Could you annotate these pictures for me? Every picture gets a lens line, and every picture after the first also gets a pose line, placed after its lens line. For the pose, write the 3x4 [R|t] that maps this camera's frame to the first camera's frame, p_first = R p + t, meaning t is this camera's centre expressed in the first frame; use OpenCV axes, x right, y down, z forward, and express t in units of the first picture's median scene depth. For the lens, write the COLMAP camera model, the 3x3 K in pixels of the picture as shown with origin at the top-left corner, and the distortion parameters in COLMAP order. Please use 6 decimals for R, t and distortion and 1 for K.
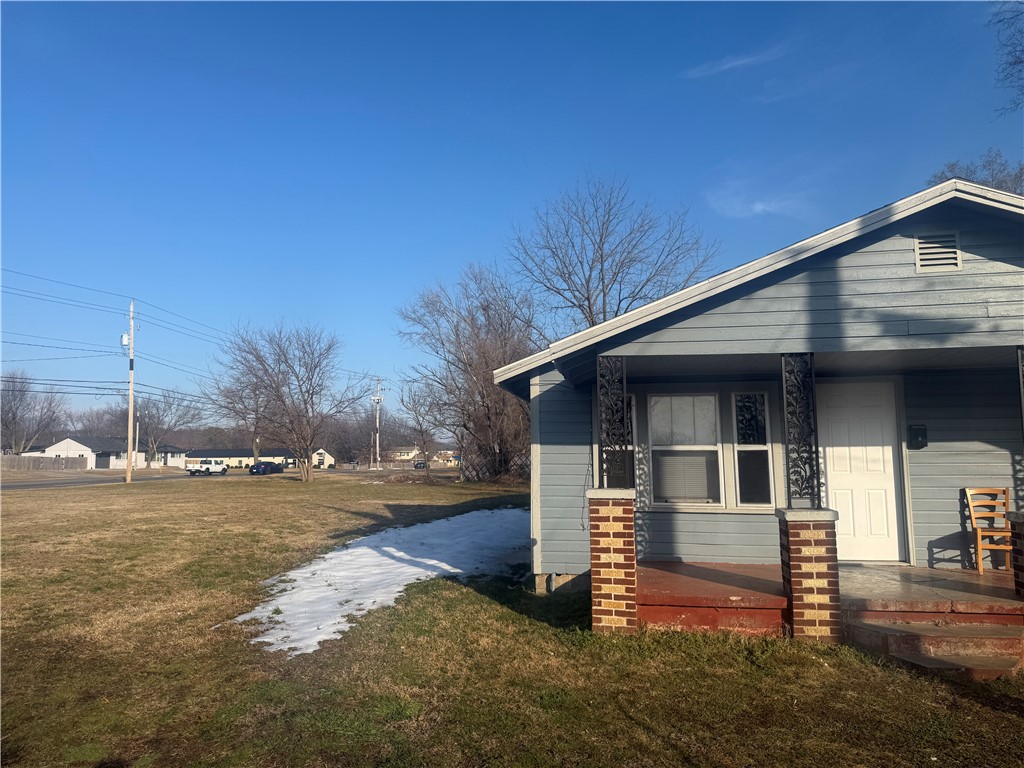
lens RADIAL K [[703.0, 0, 512.0], [0, 703.0, 384.0], [0, 0, 1]] dist [0.060173, -0.083191]
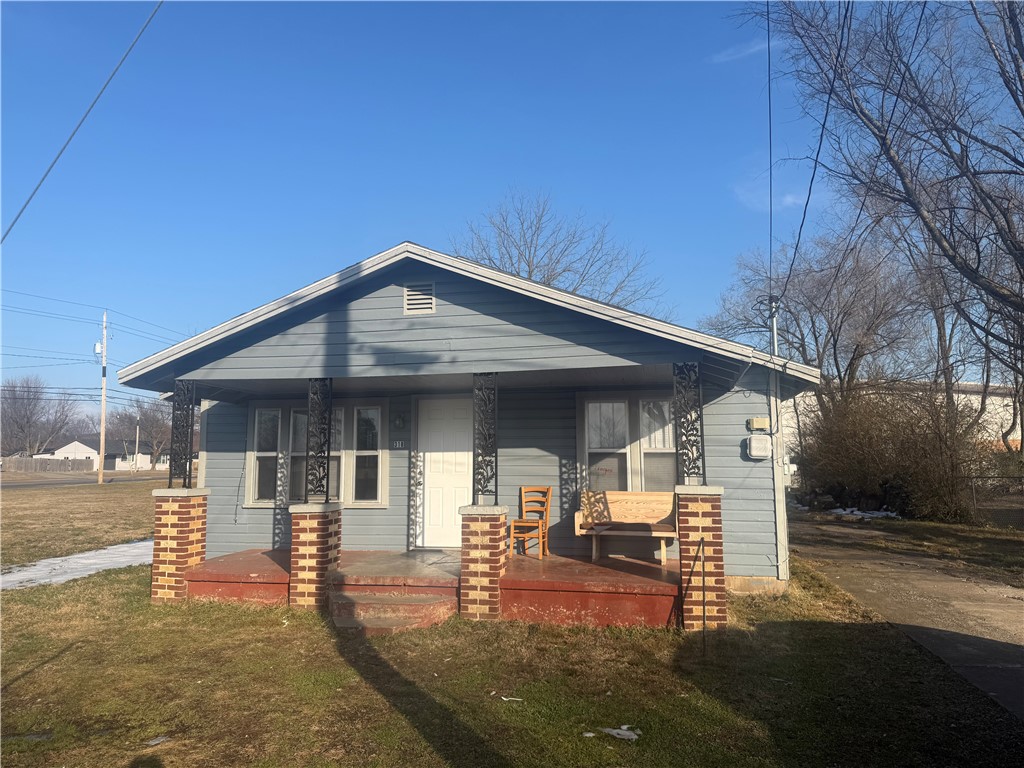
lens RADIAL K [[701.4, 0, 512.0], [0, 701.4, 384.0], [0, 0, 1]] dist [0.163711, -0.311200]
pose [[0.999005, -0.004201, -0.044397, 0.729083], [0.004105, 0.999989, -0.002249, -0.027247], [0.044406, 0.002065, 0.999011, -0.213112]]
